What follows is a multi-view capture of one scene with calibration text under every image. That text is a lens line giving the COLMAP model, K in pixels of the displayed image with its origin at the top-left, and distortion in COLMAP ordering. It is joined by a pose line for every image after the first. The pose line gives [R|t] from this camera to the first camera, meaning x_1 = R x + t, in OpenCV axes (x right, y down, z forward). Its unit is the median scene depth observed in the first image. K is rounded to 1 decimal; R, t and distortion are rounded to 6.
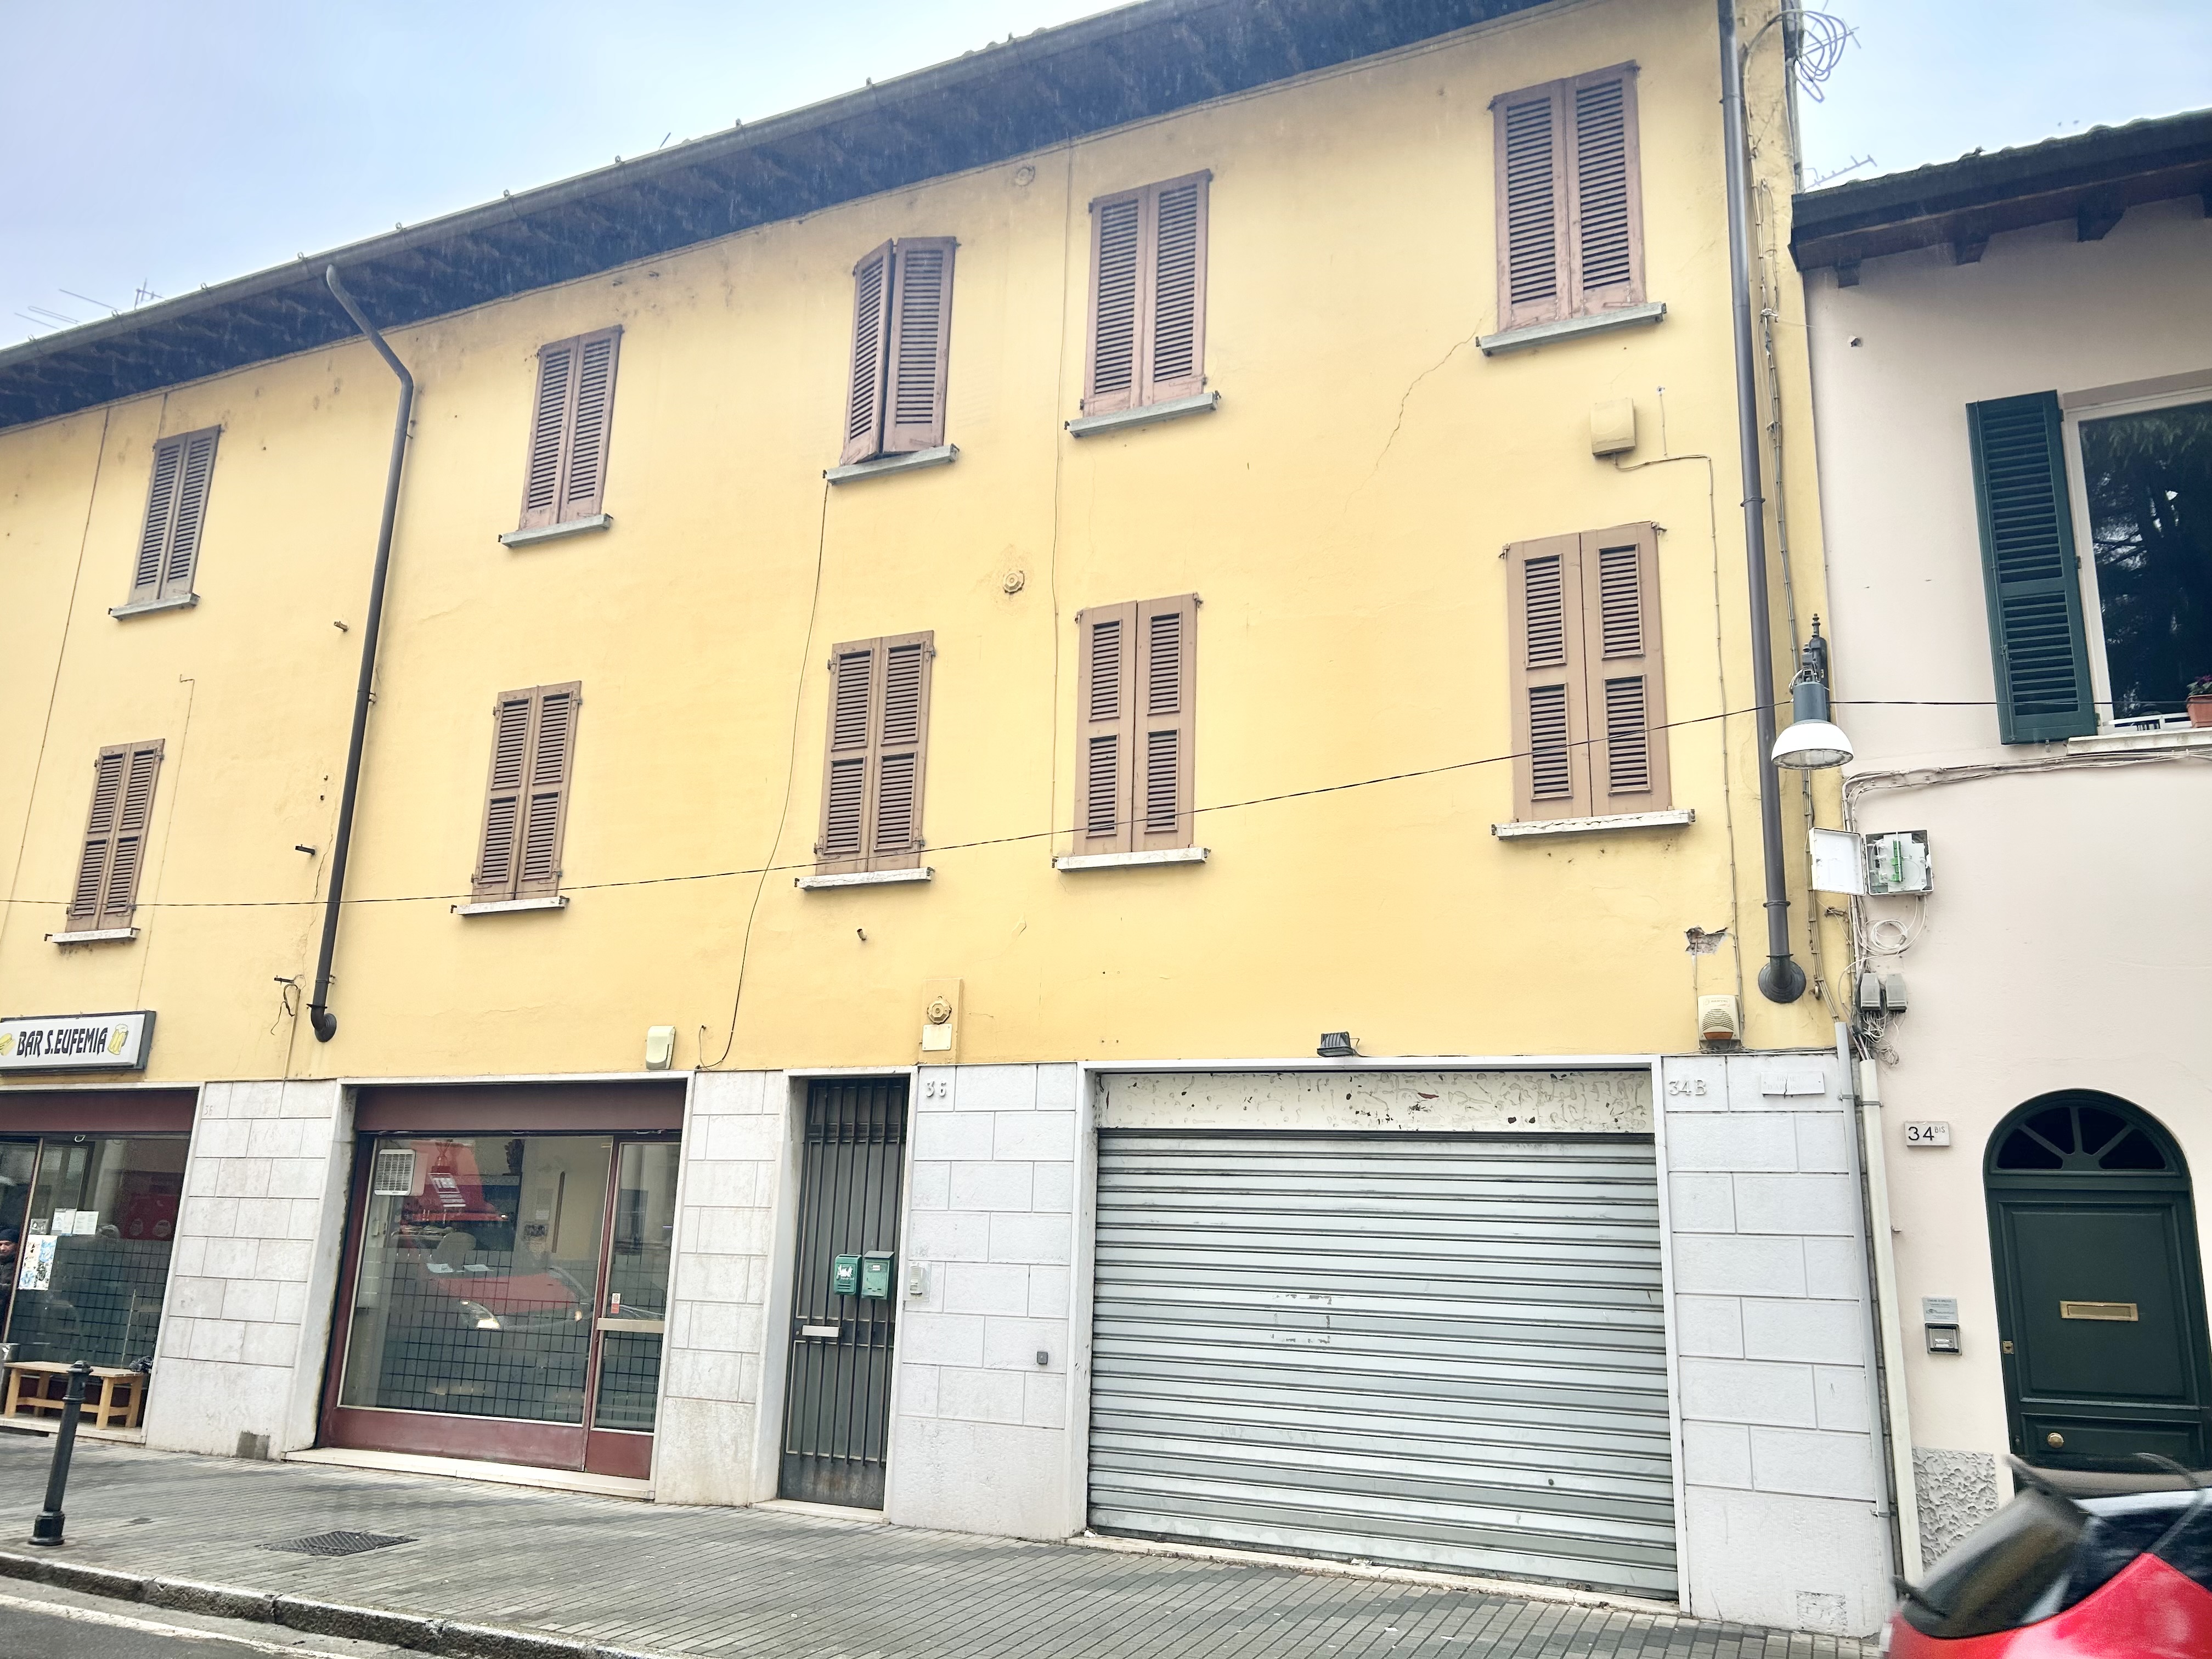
lens RADIAL K [[1661.4, 0, 1109.1], [0, 1661.4, 831.8], [0, 0, 1]] dist [0.013683, -0.010885]
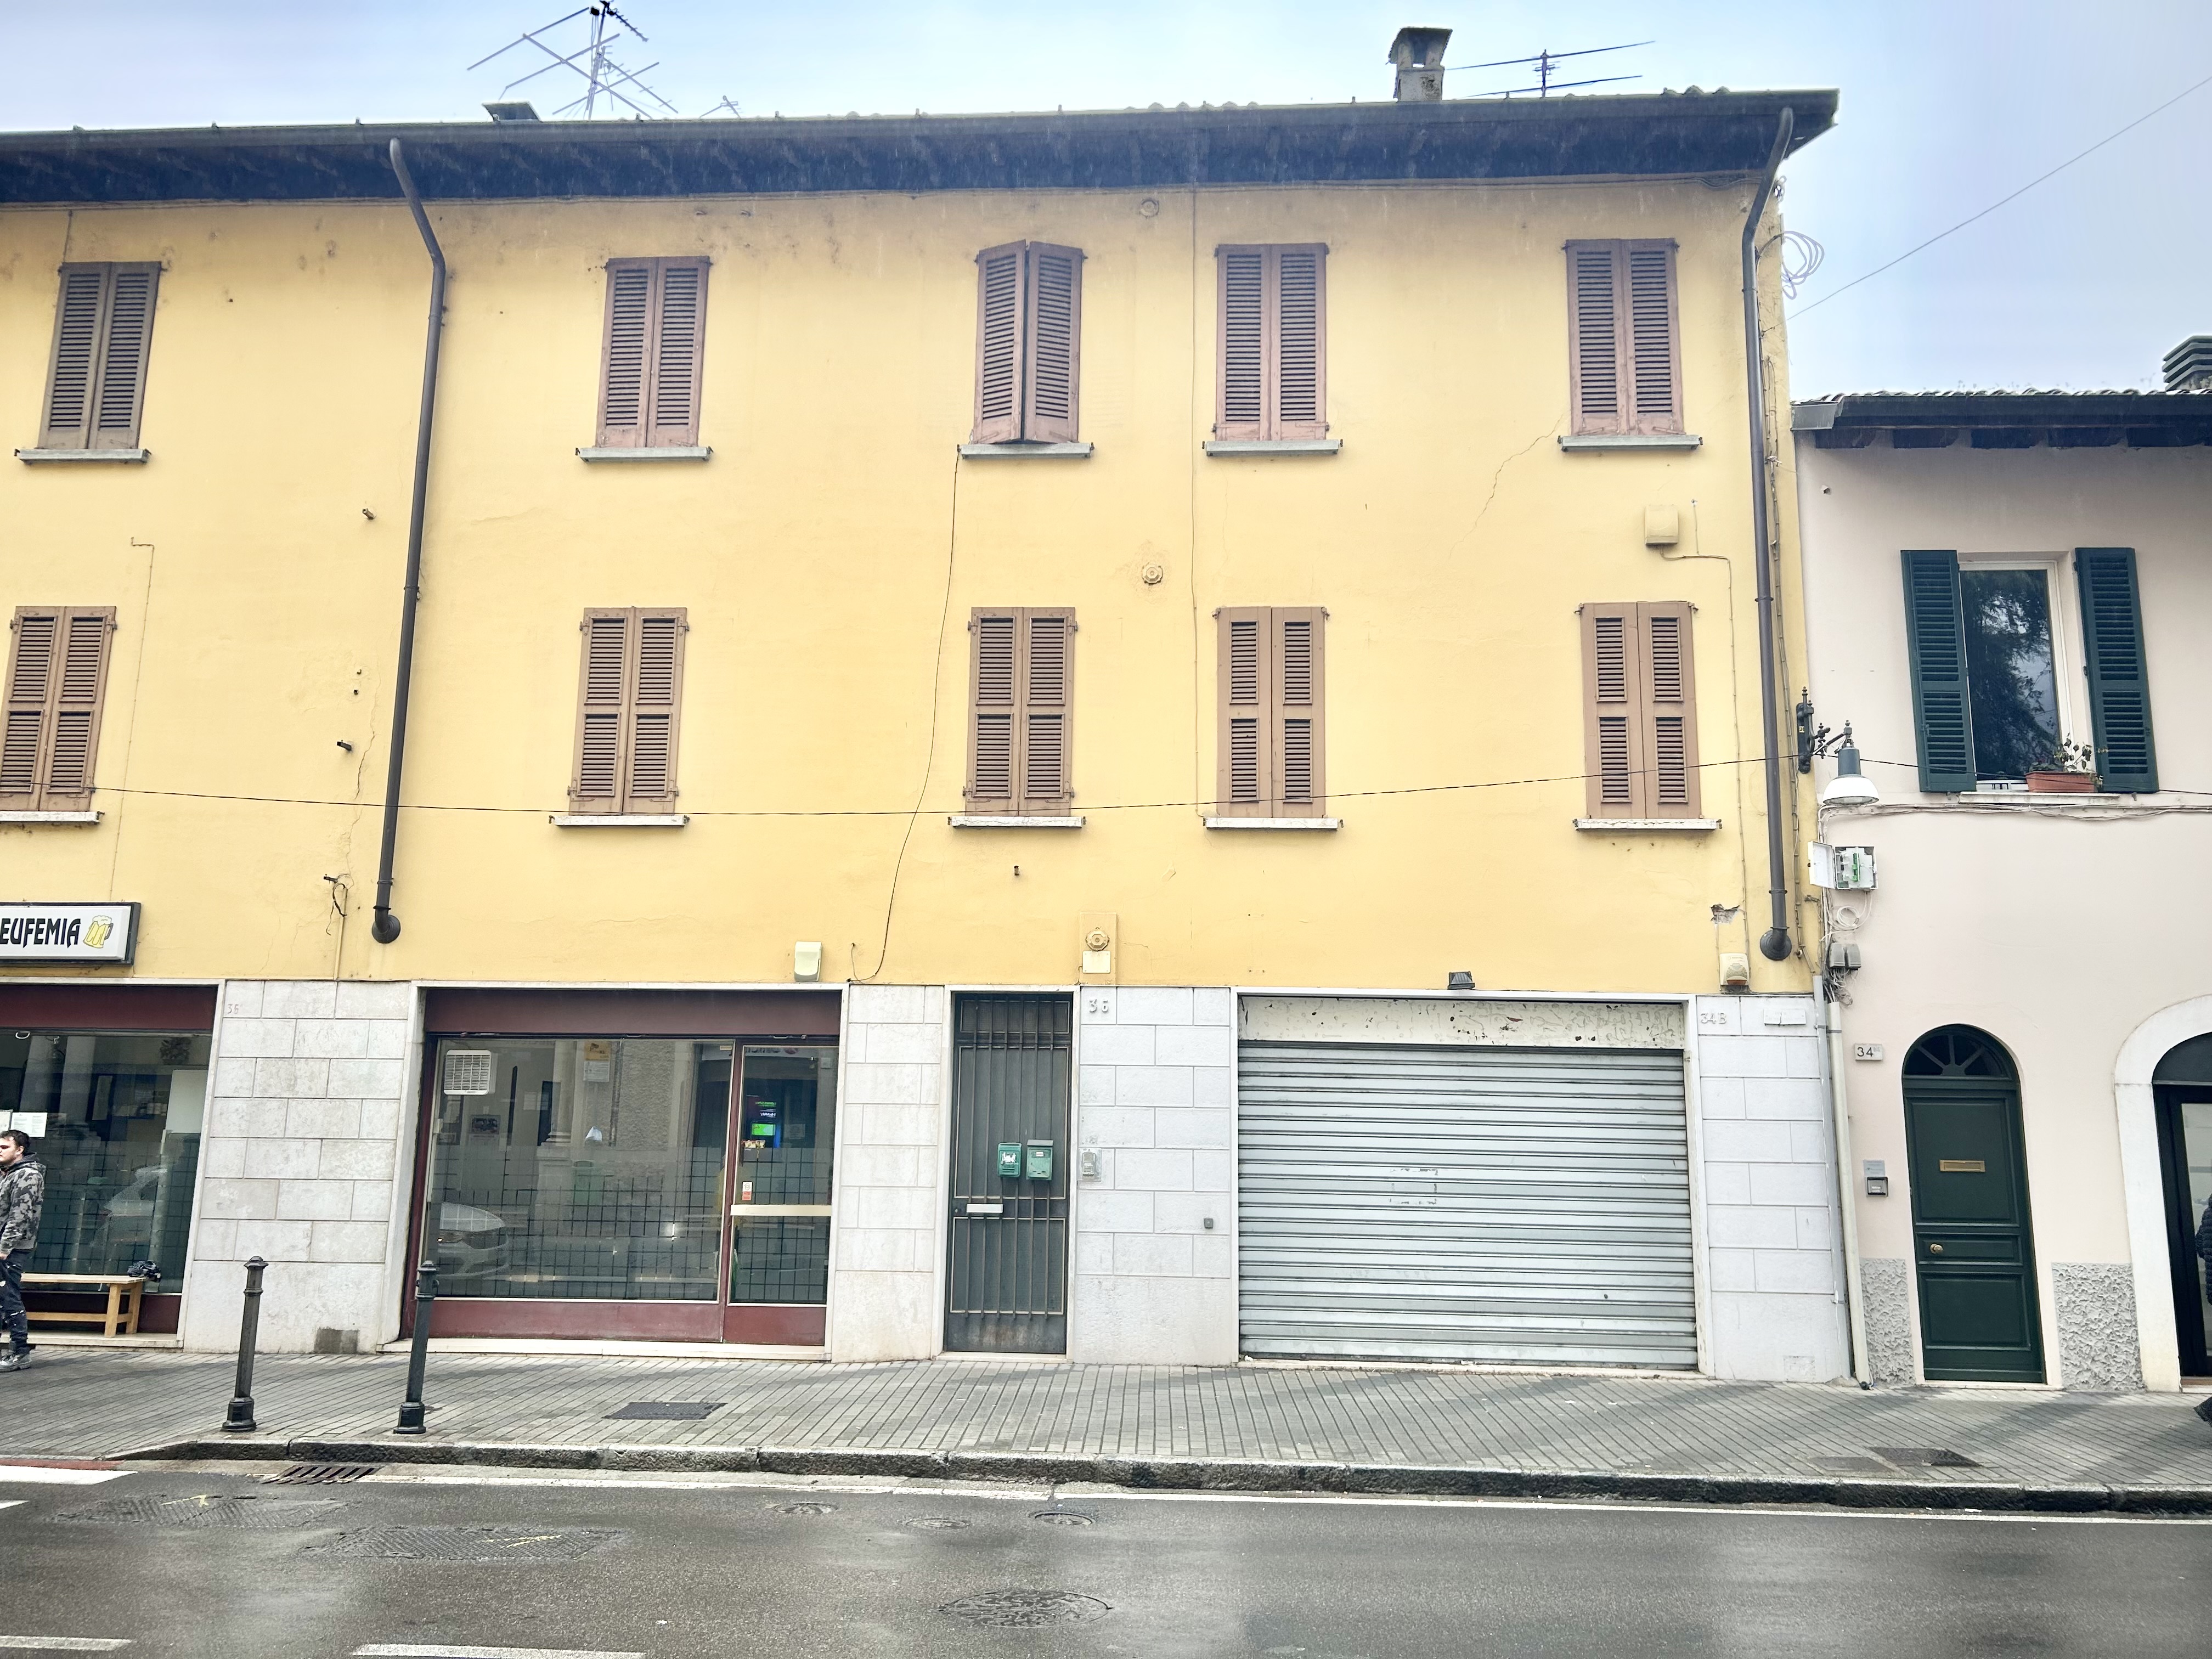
lens RADIAL K [[1661.4, 0, 1104.2], [0, 1661.4, 825.8], [0, 0, 1]] dist [0.013683, -0.010885]
pose [[0.928621, 0.049008, 0.367780, -0.537765], [-0.076223, 0.995294, 0.059833, -0.043937], [-0.363117, -0.083595, 0.927986, -0.090517]]
